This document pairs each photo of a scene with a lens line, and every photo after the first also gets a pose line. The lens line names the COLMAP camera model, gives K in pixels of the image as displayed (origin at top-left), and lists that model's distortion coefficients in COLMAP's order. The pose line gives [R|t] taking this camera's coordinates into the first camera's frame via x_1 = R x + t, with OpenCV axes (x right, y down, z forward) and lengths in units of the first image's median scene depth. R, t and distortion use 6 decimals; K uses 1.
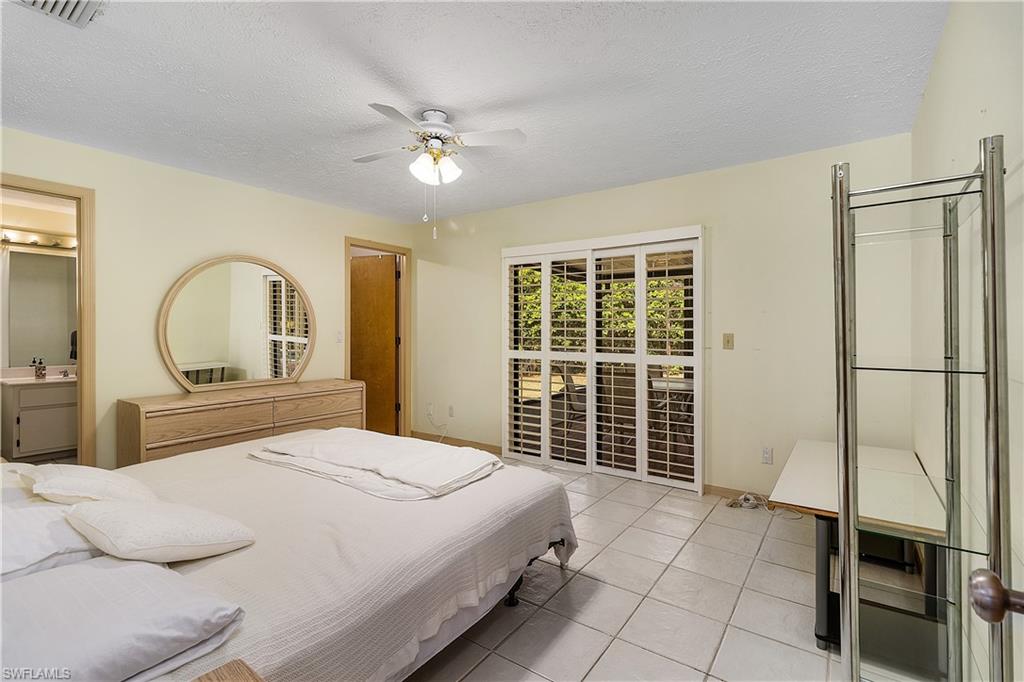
lens RADIAL K [[474.0, 0, 511.5], [0, 474.0, 335.9], [0, 0, 1]] dist [0.003950, 0.000226]
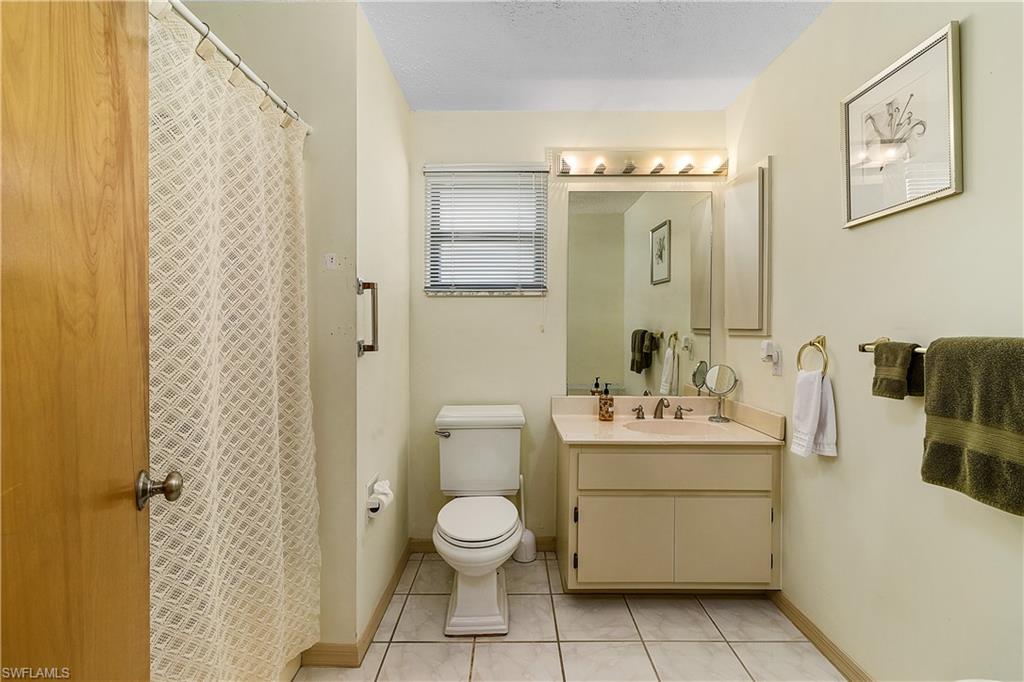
lens RADIAL K [[474.0, 0, 512.8], [0, 474.0, 338.4], [0, 0, 1]] dist [0.003950, 0.000226]
pose [[0.582122, 0.010157, -0.813038, -0.625602], [-0.005666, 0.999948, 0.008435, -0.007575], [0.813082, -0.000304, 0.582149, 0.611416]]
